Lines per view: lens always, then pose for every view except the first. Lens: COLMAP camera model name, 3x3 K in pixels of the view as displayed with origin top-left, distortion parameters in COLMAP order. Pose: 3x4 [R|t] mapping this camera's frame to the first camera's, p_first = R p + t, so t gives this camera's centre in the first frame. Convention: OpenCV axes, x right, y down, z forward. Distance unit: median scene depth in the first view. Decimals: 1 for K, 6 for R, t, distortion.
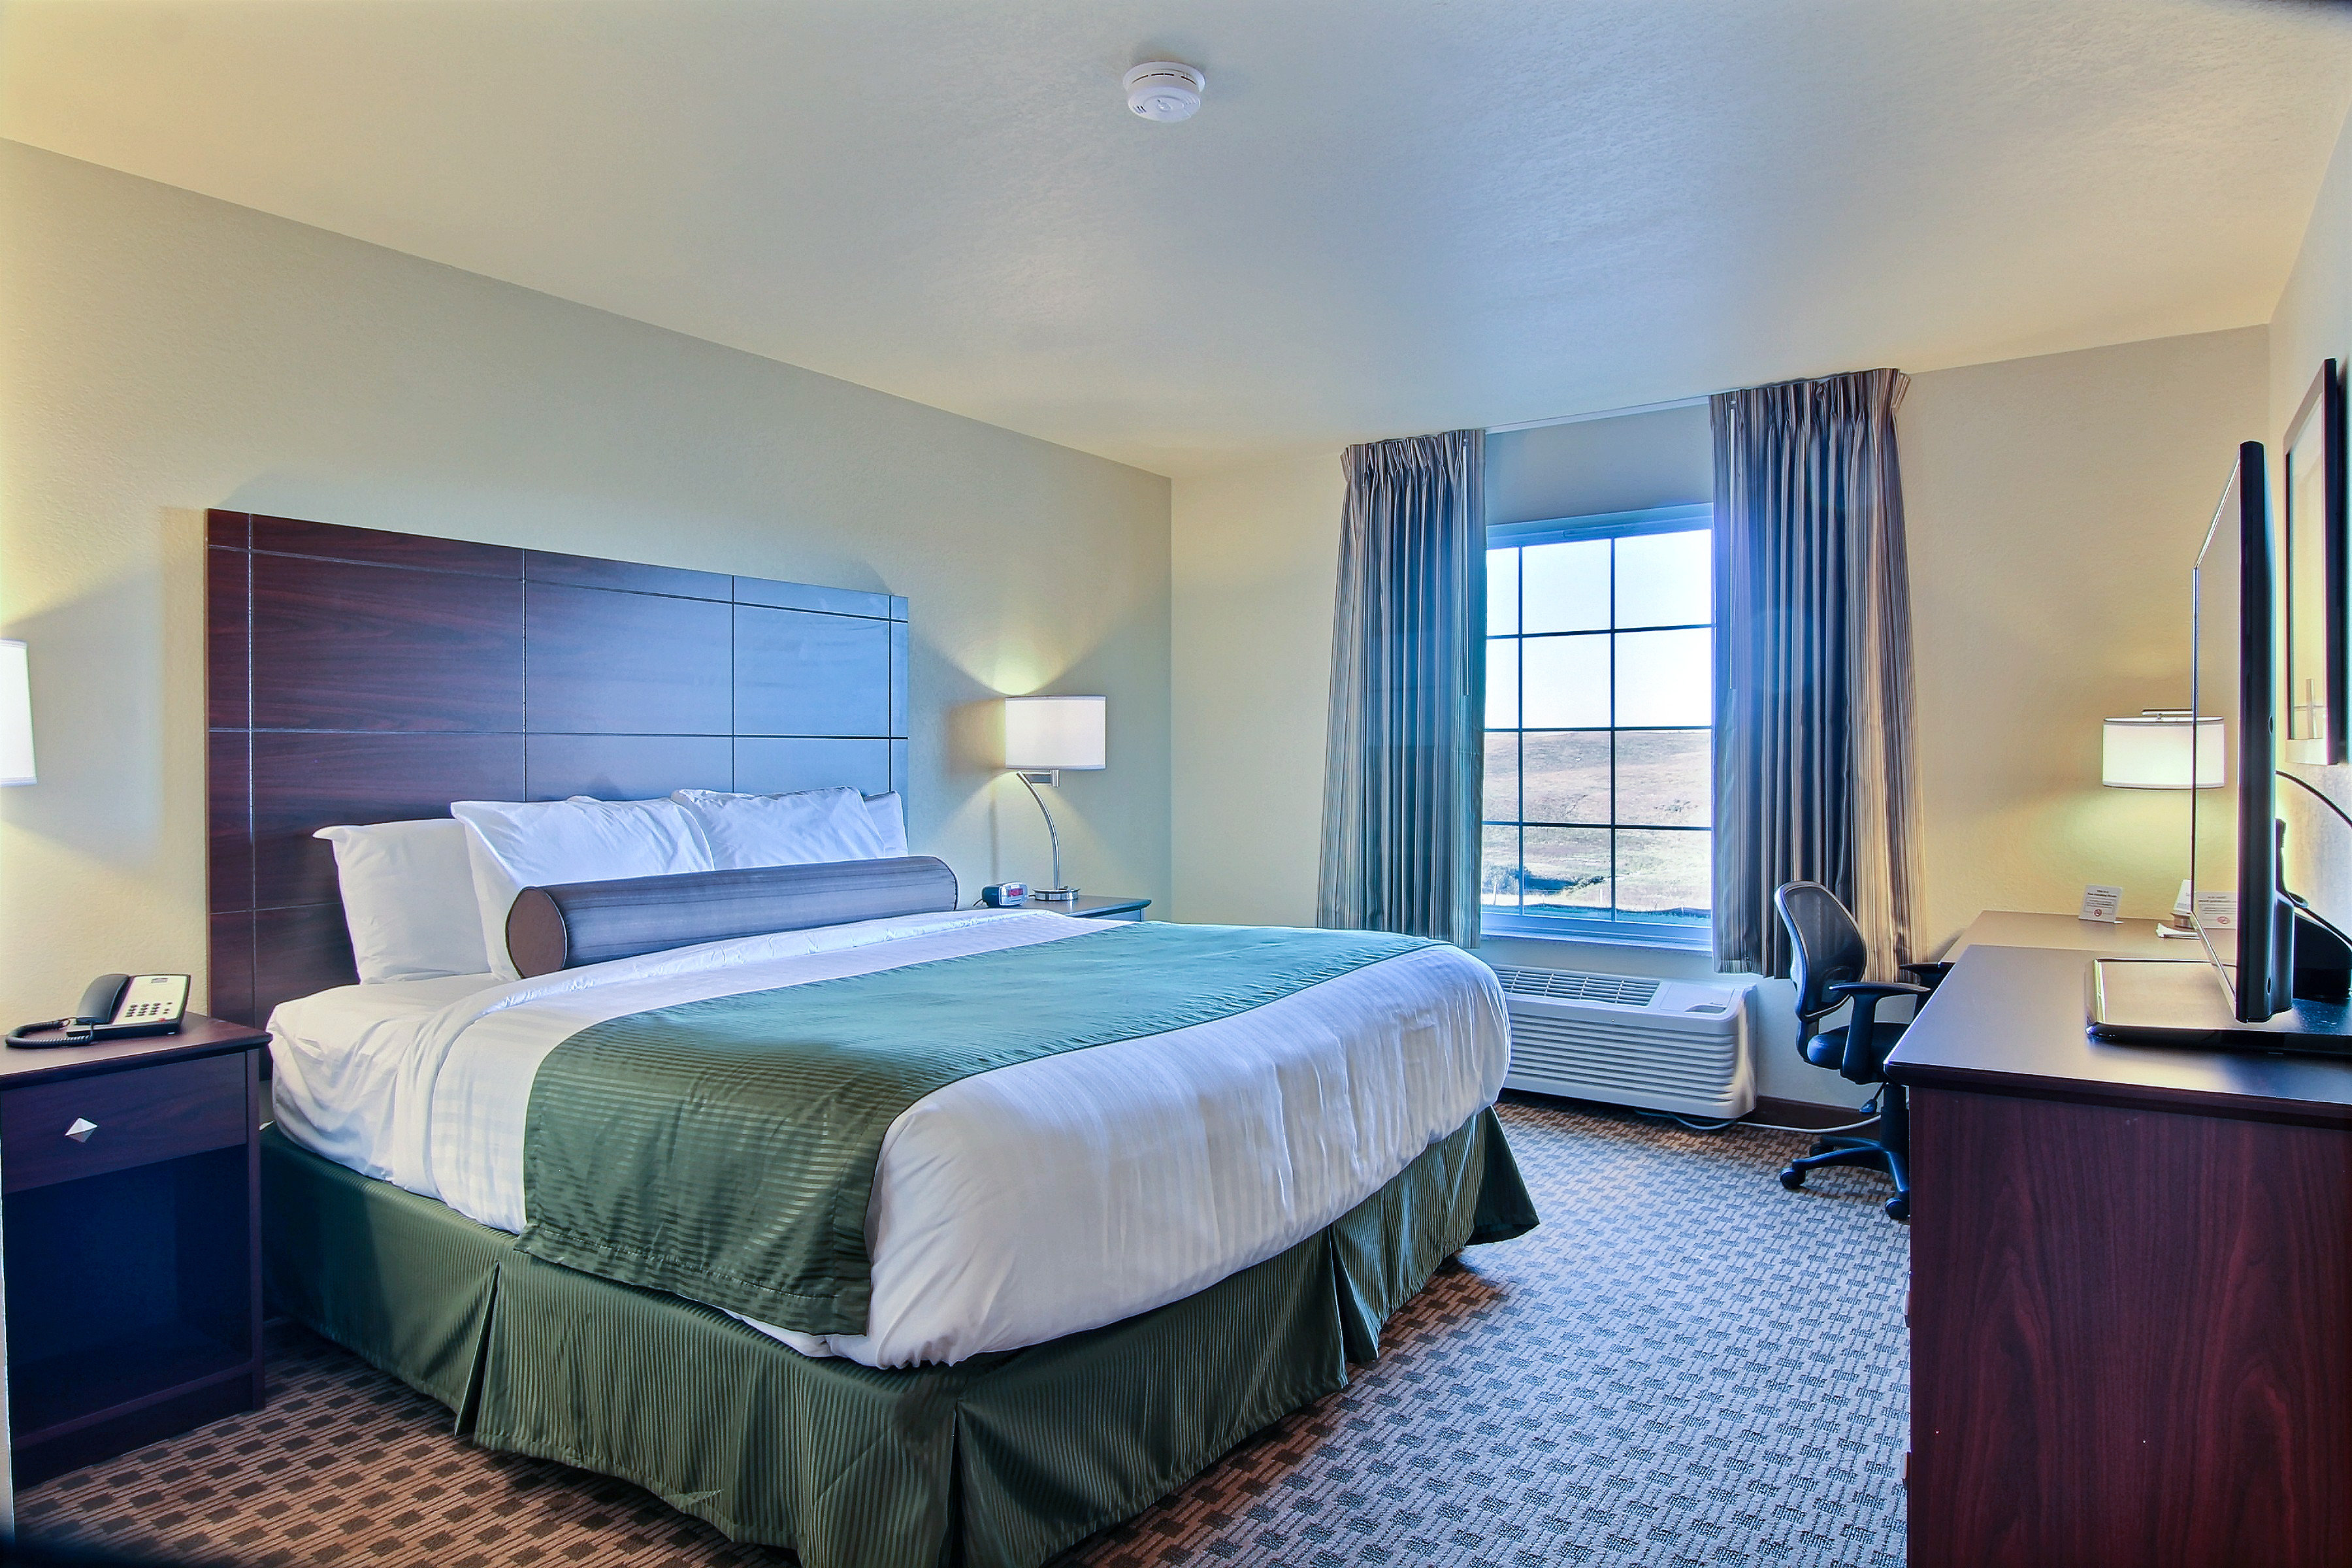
lens RADIAL K [[1362.7, 0, 1175.8], [0, 1362.7, 793.1], [0, 0, 1]] dist [0.002644, -0.000310]
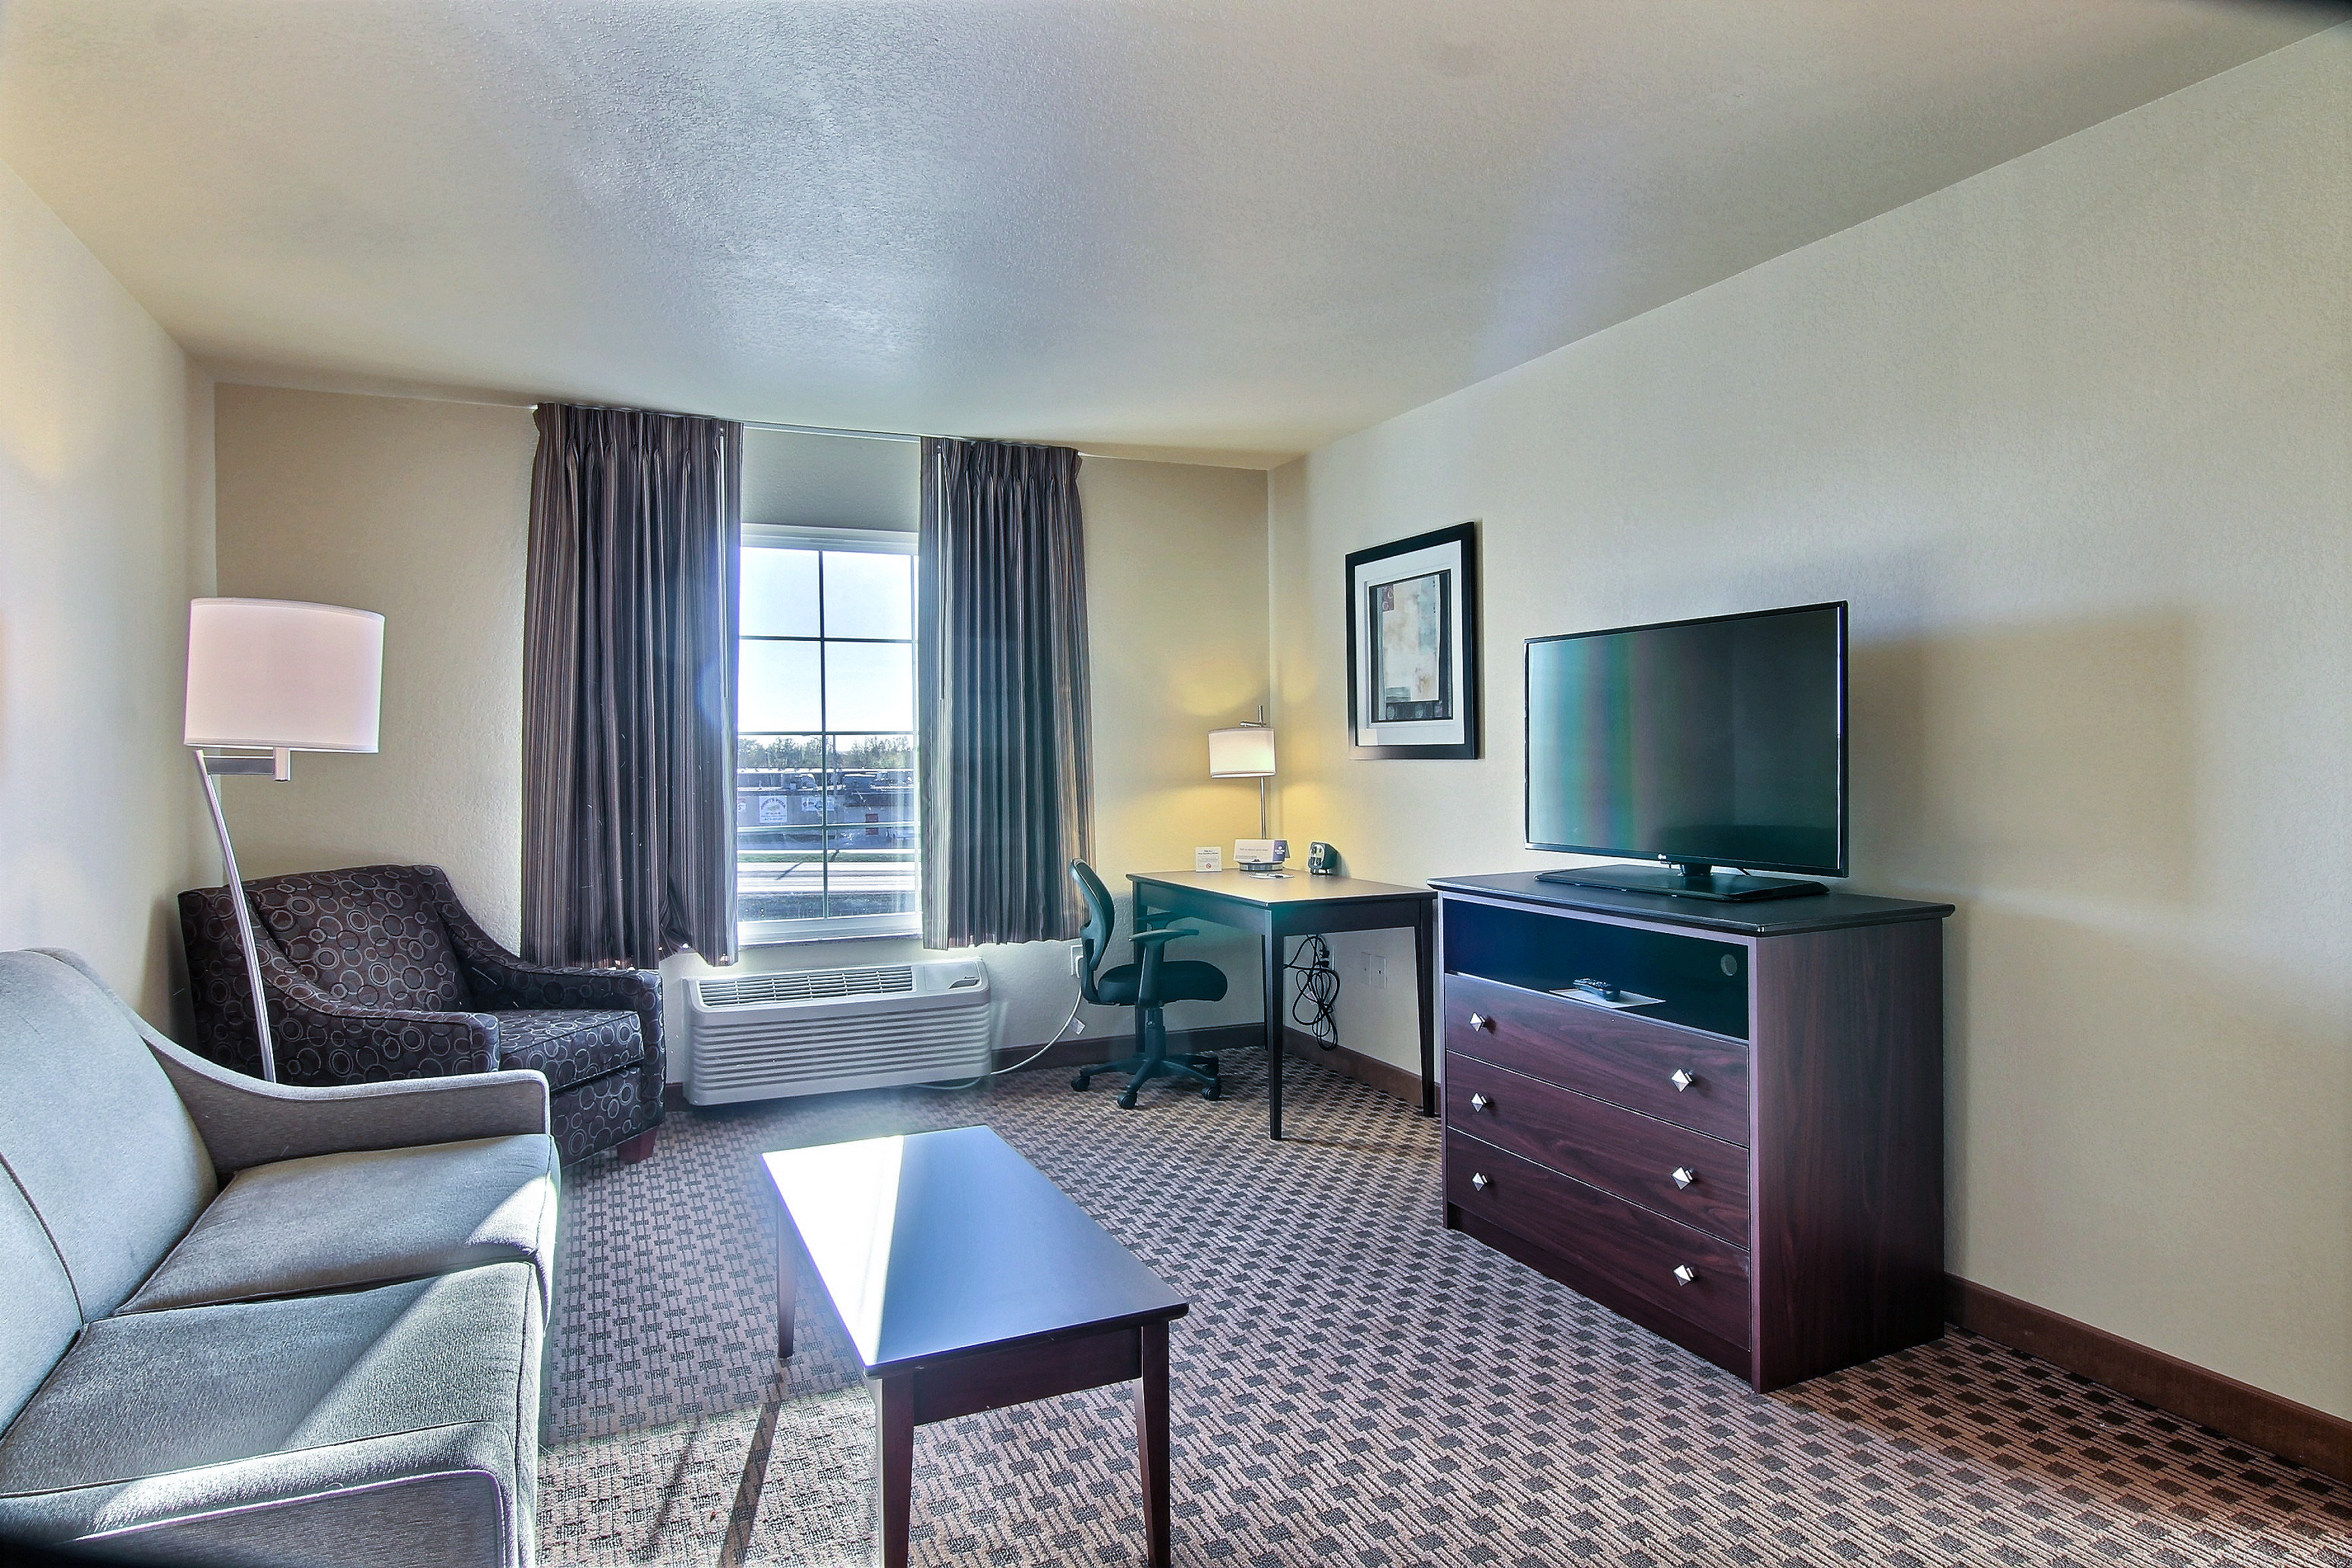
lens RADIAL K [[1362.7, 0, 1170.4], [0, 1362.7, 767.4], [0, 0, 1]] dist [0.002644, -0.000310]
pose [[0.532596, -0.008300, 0.846329, -0.436865], [0.031761, 0.999444, -0.010186, -0.002696], [-0.845773, 0.032305, 0.532564, 0.238160]]
